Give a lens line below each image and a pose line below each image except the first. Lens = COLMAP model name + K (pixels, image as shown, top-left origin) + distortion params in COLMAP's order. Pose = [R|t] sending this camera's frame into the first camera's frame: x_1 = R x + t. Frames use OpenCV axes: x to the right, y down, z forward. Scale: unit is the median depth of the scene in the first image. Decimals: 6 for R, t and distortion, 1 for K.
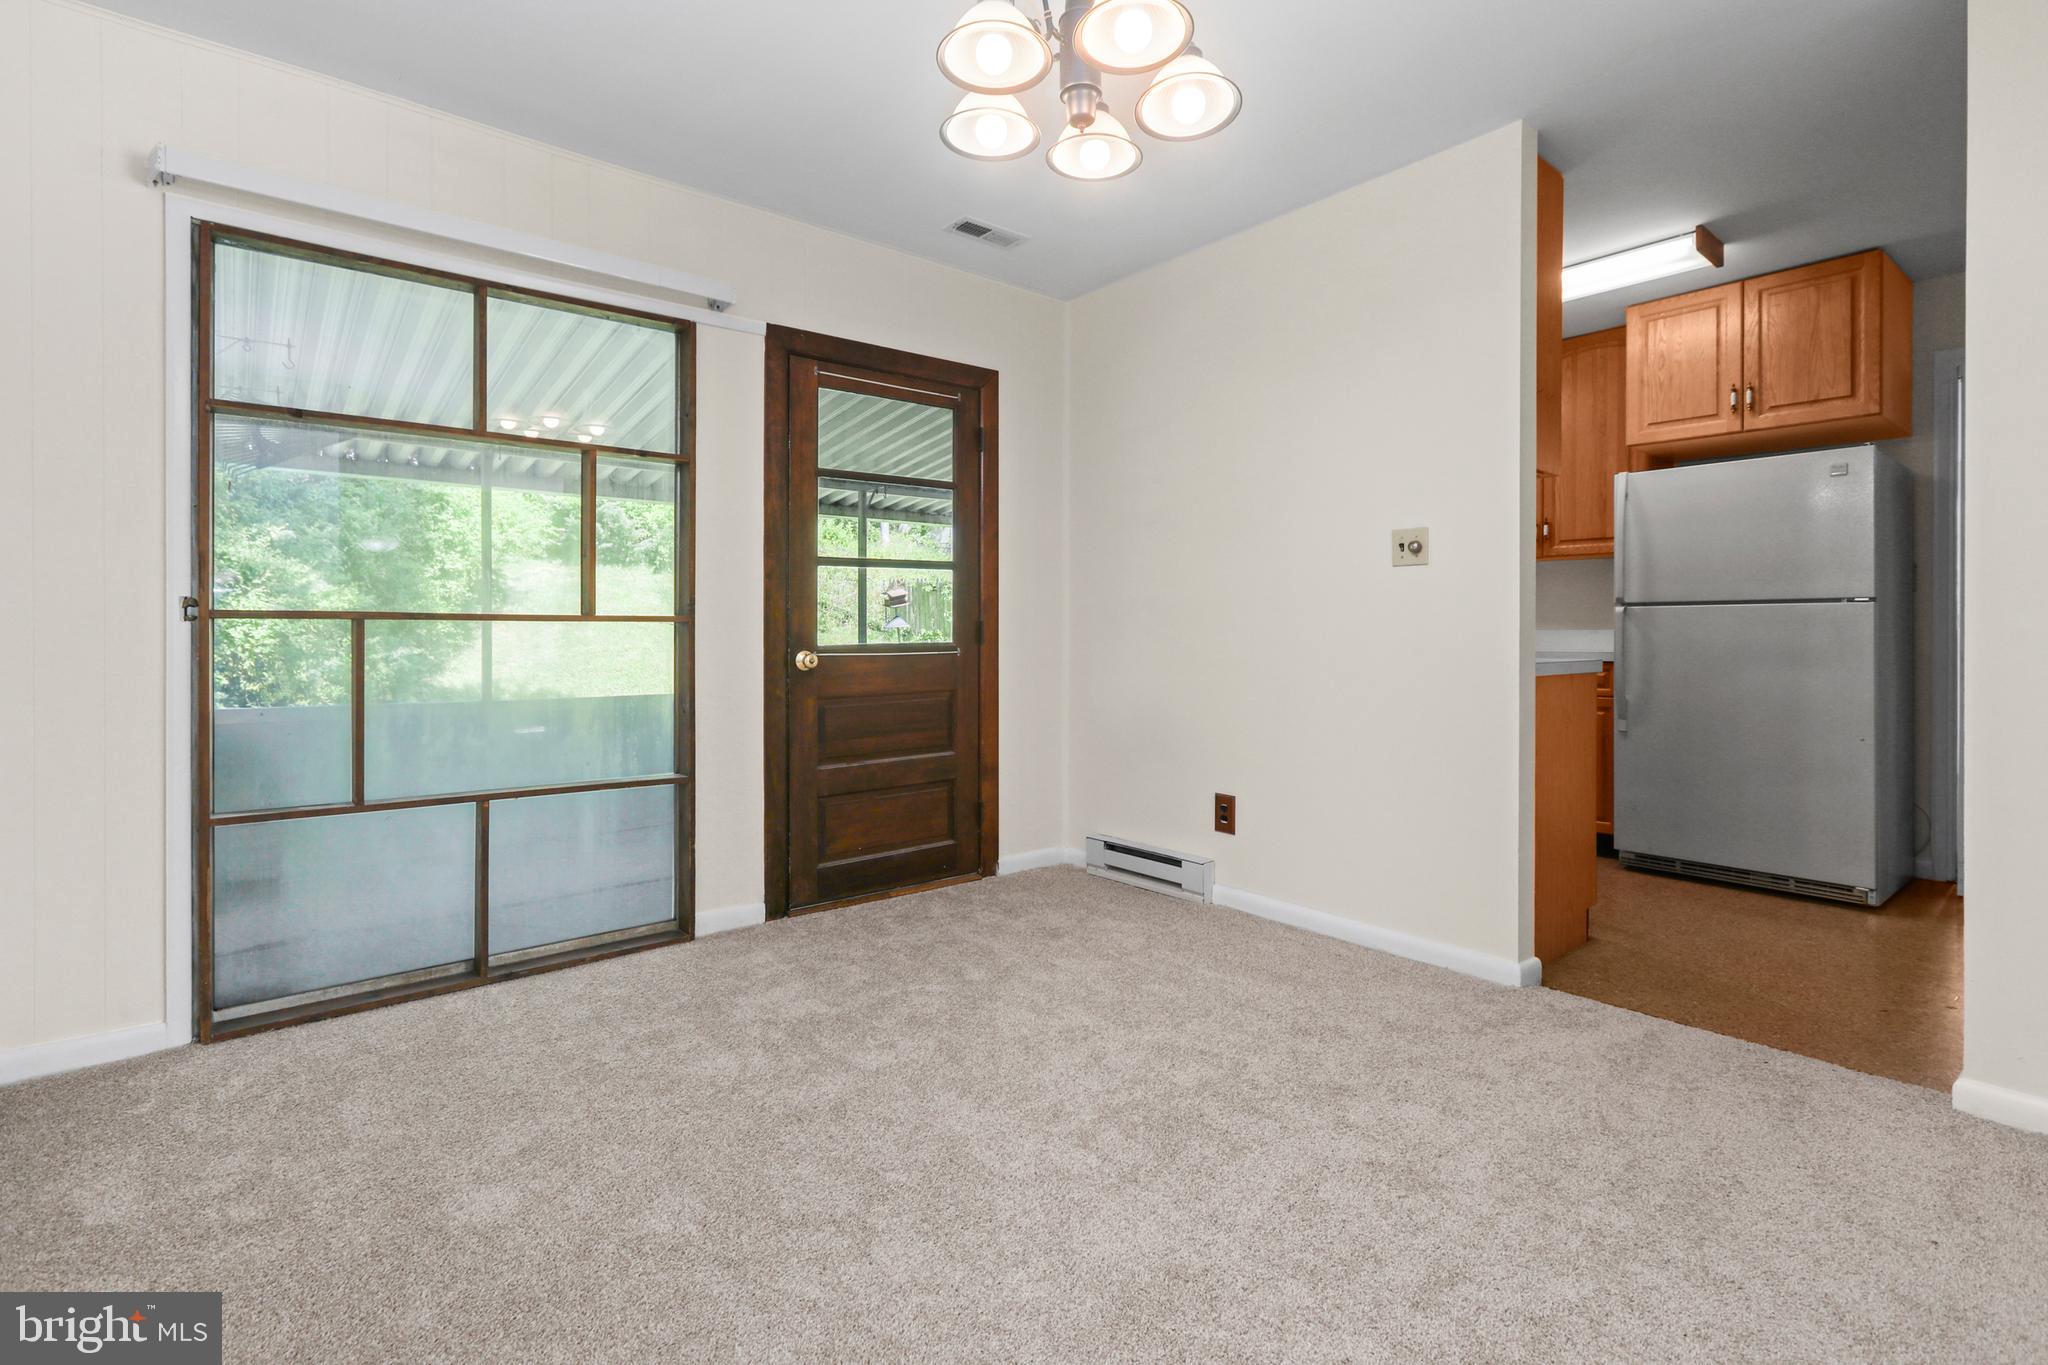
lens RADIAL K [[960.7, 0, 1023.4], [0, 960.7, 626.0], [0, 0, 1]] dist [-0.017049, 0.016683]
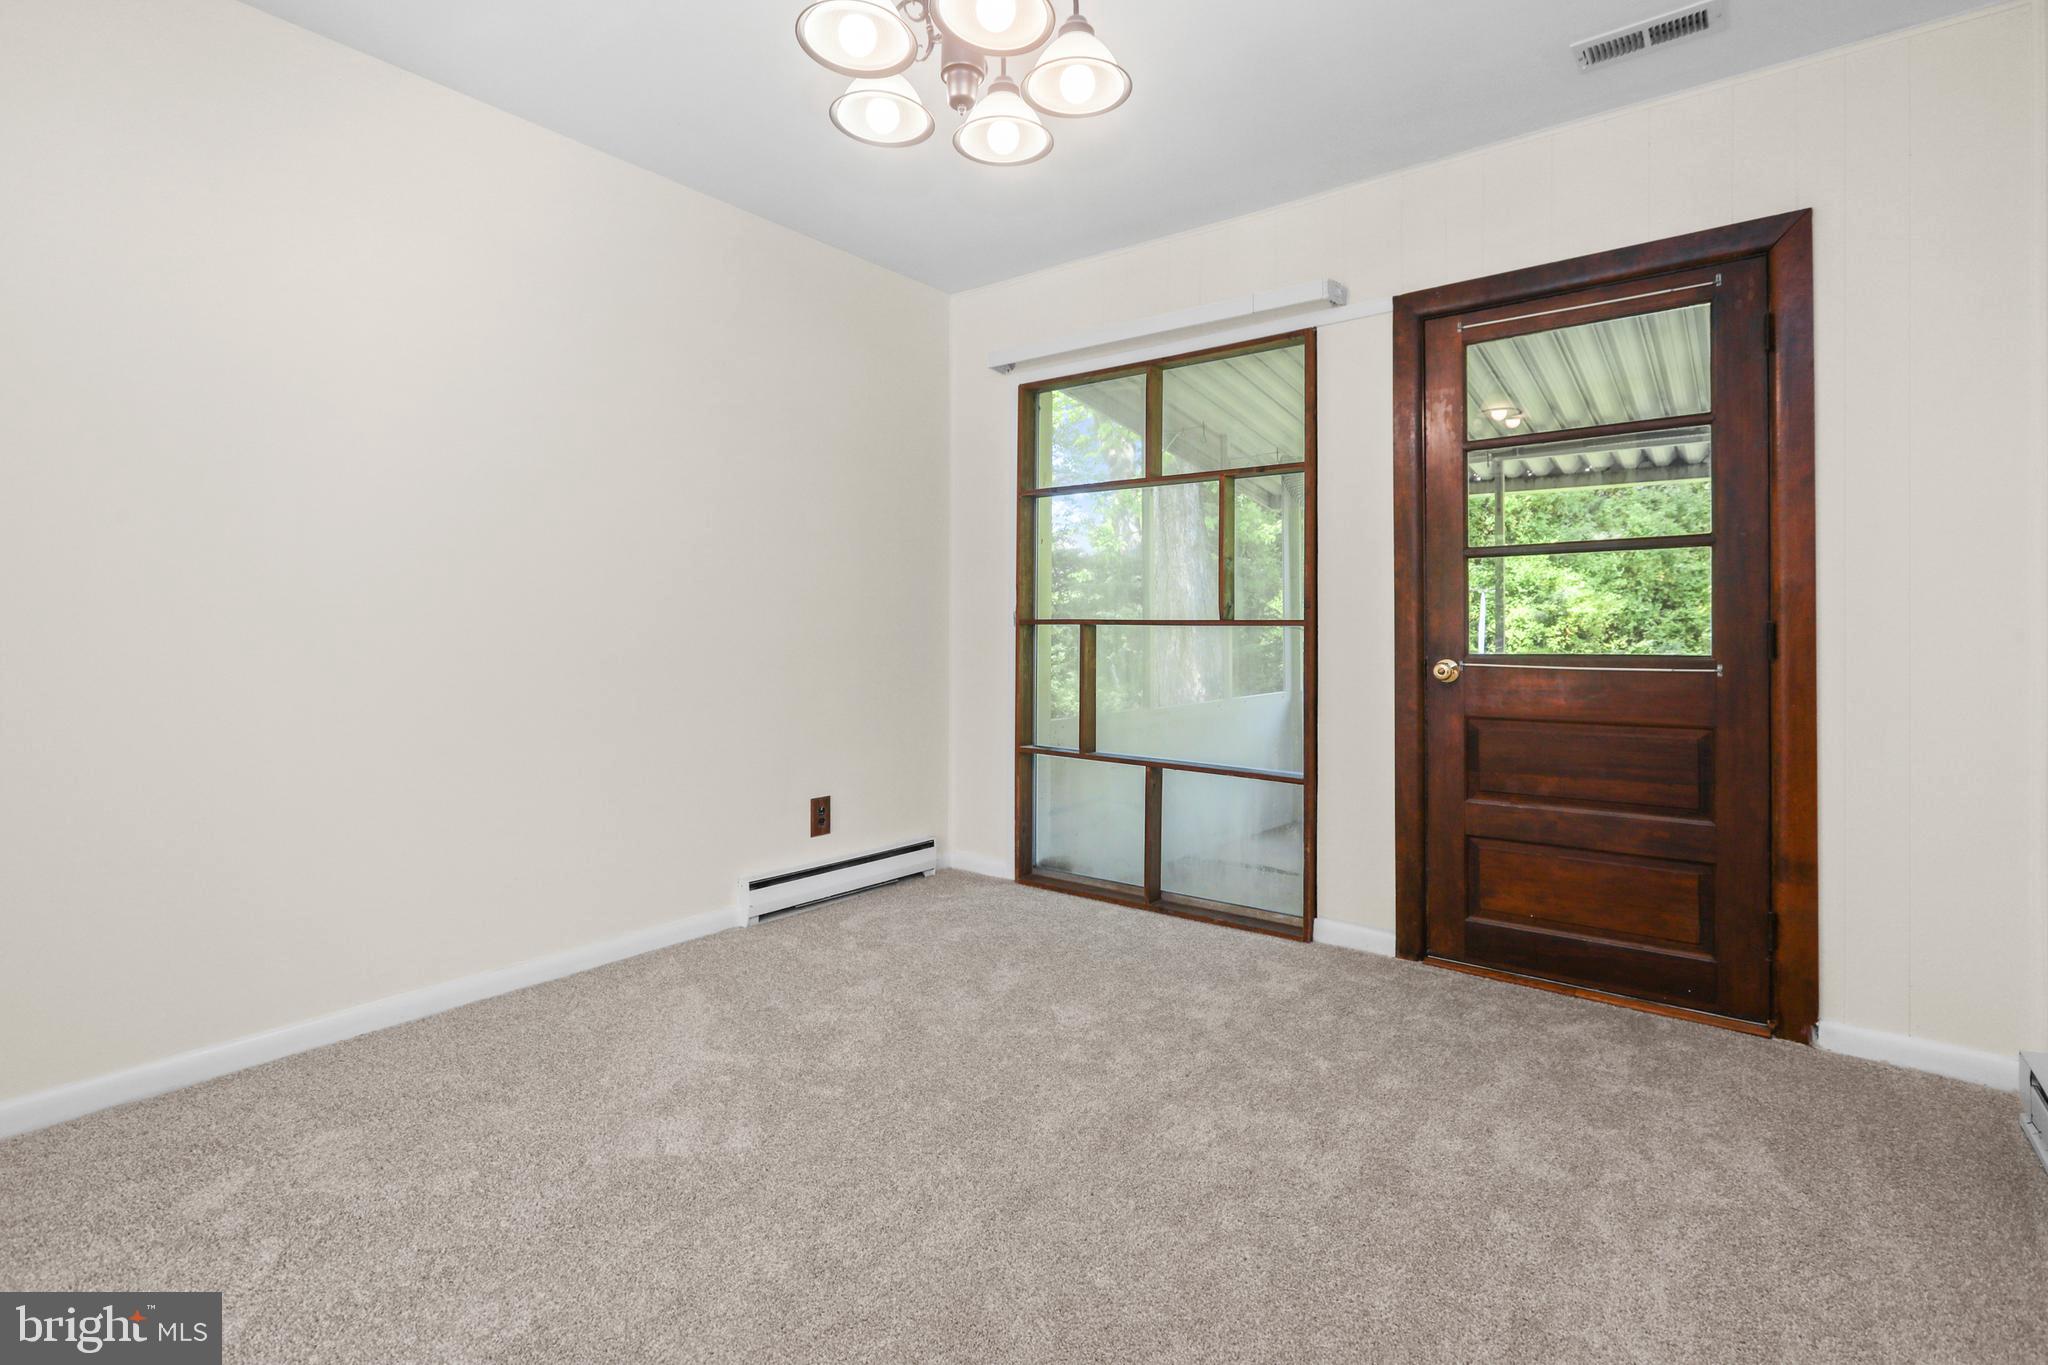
lens RADIAL K [[960.7, 0, 1023.4], [0, 960.7, 626.0], [0, 0, 1]] dist [-0.017049, 0.016683]
pose [[0.213381, -0.004401, -0.976959, 0.518593], [-0.001635, 0.999987, -0.004862, 0.000980], [0.976968, 0.002635, 0.213371, 0.444990]]
